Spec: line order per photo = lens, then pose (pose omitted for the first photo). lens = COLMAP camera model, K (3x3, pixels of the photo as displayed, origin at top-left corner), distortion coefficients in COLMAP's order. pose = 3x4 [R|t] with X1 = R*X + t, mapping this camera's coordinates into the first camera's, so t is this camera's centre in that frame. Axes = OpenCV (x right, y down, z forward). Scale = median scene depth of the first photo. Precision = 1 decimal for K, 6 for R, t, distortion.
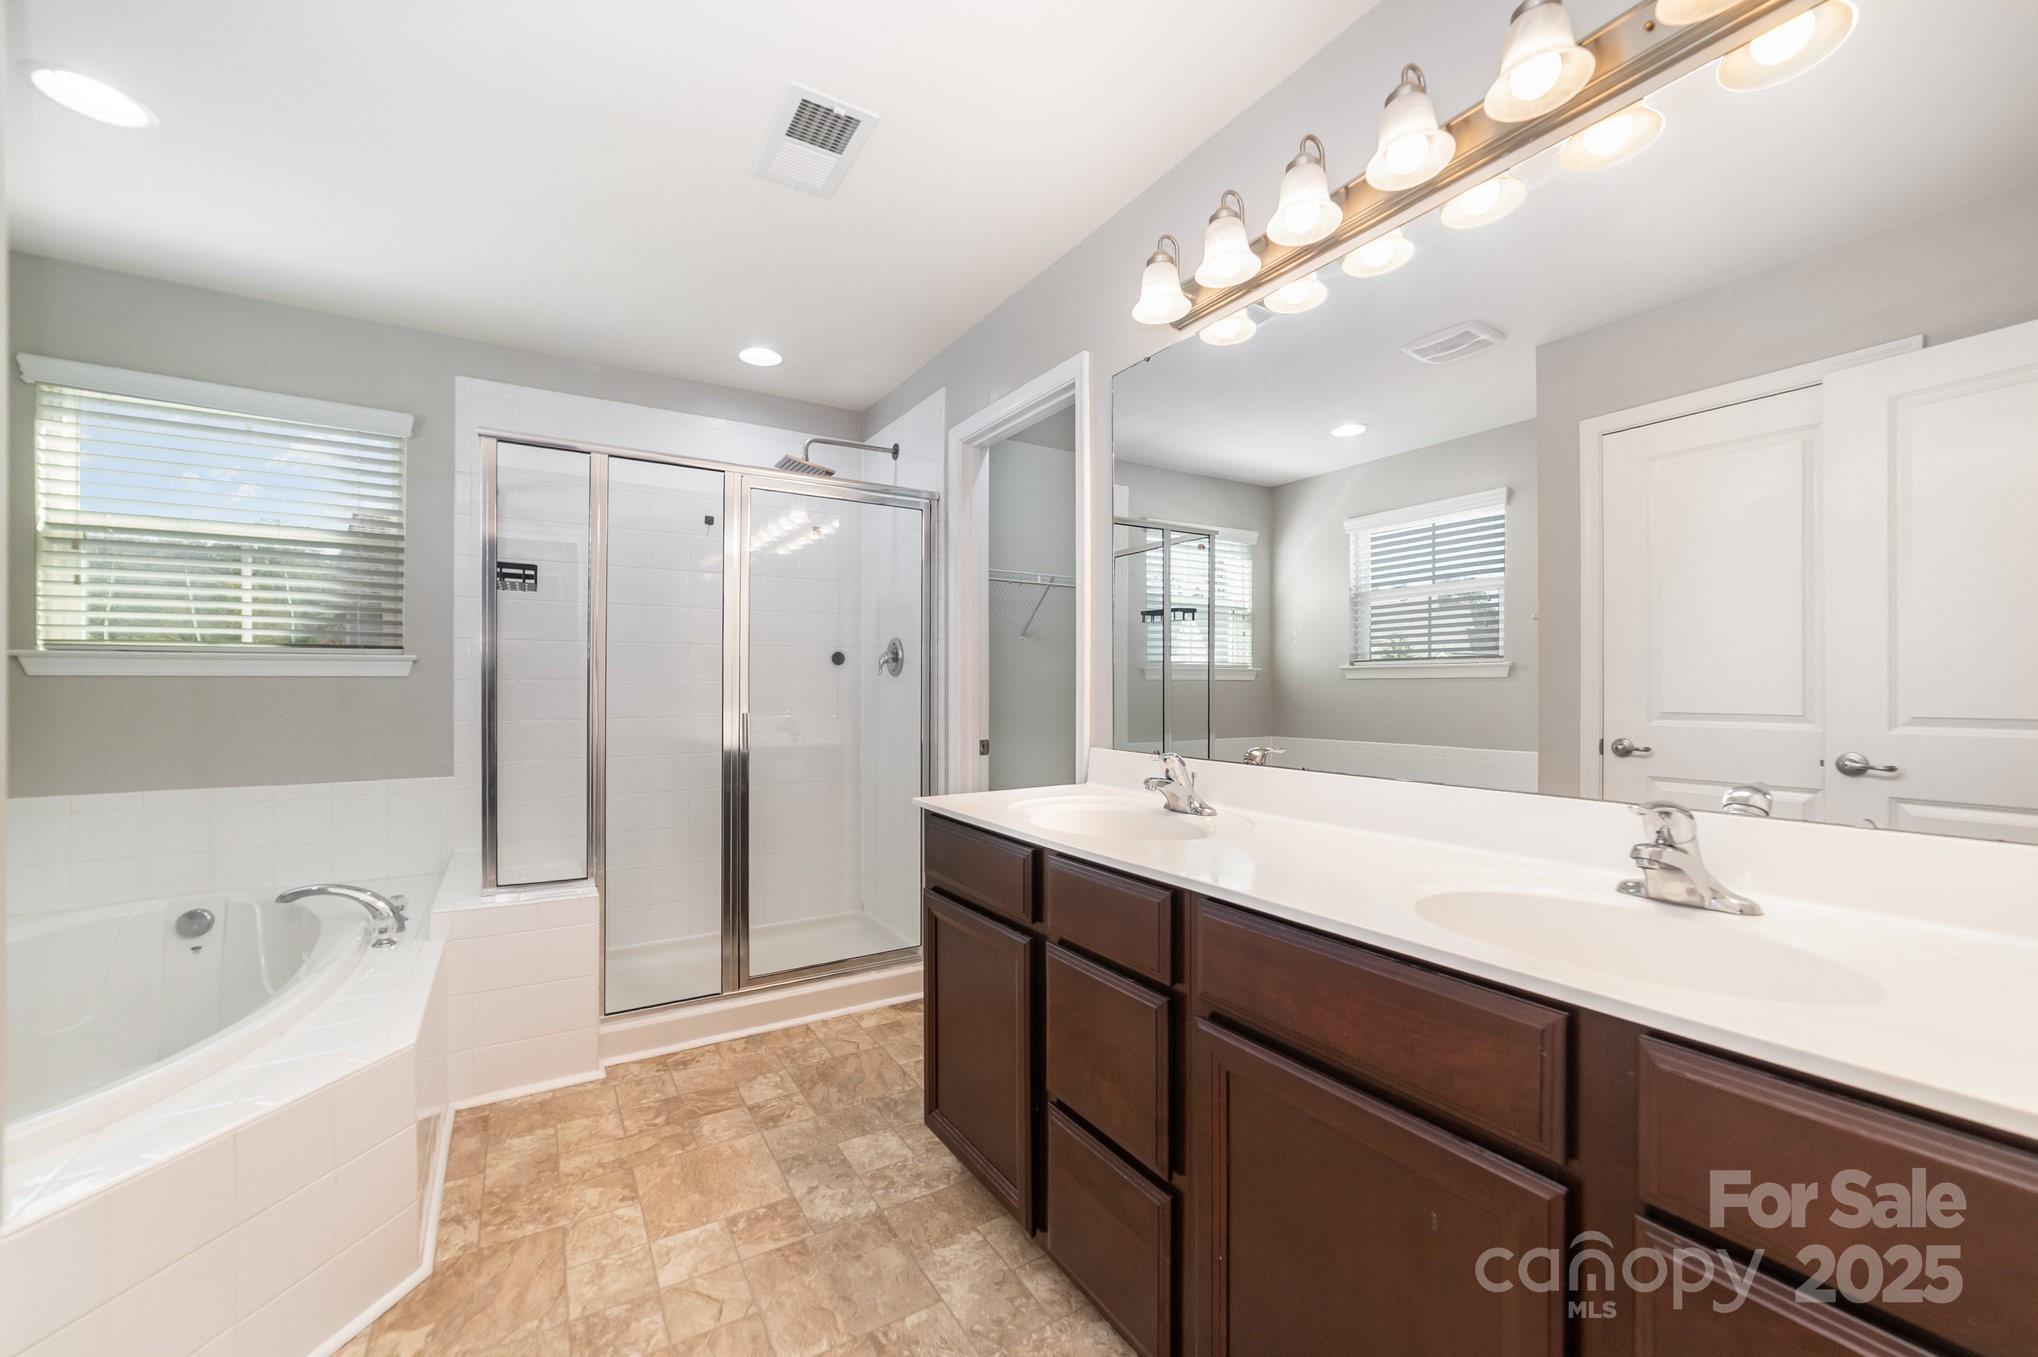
lens RADIAL K [[786.0, 0, 1017.6], [0, 786.0, 688.1], [0, 0, 1]] dist [-0.010528, 0.000333]
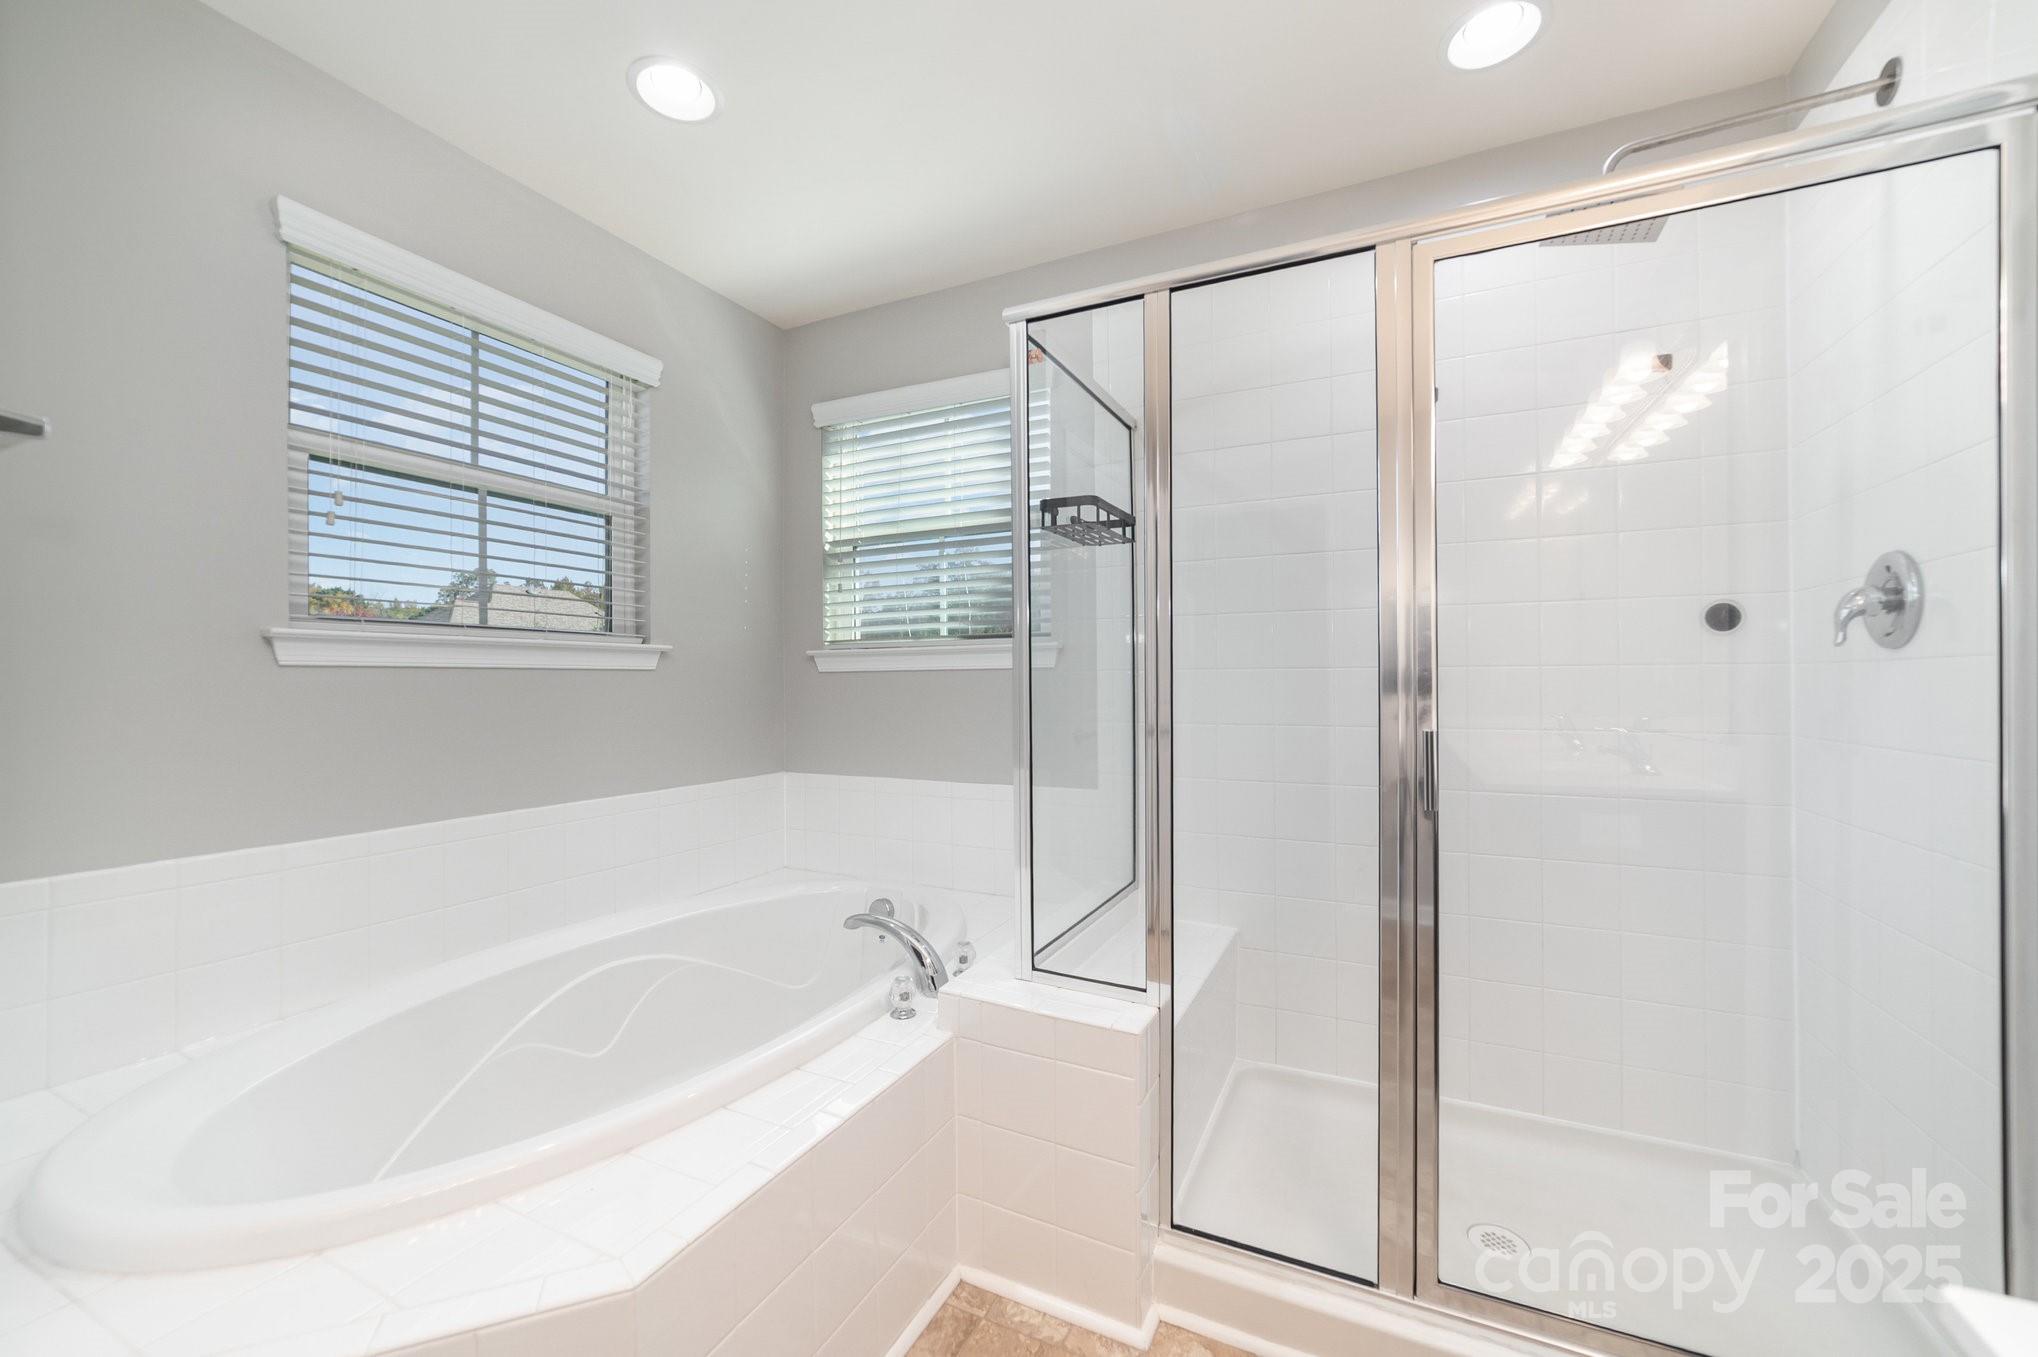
lens RADIAL K [[786.0, 0, 1029.8], [0, 786.0, 680.5], [0, 0, 1]] dist [-0.010528, 0.000333]
pose [[0.522793, 0.000307, -0.852460, -0.070335], [0.006431, 0.999970, 0.004305, -0.005313], [0.852436, -0.007733, 0.522775, 0.588797]]
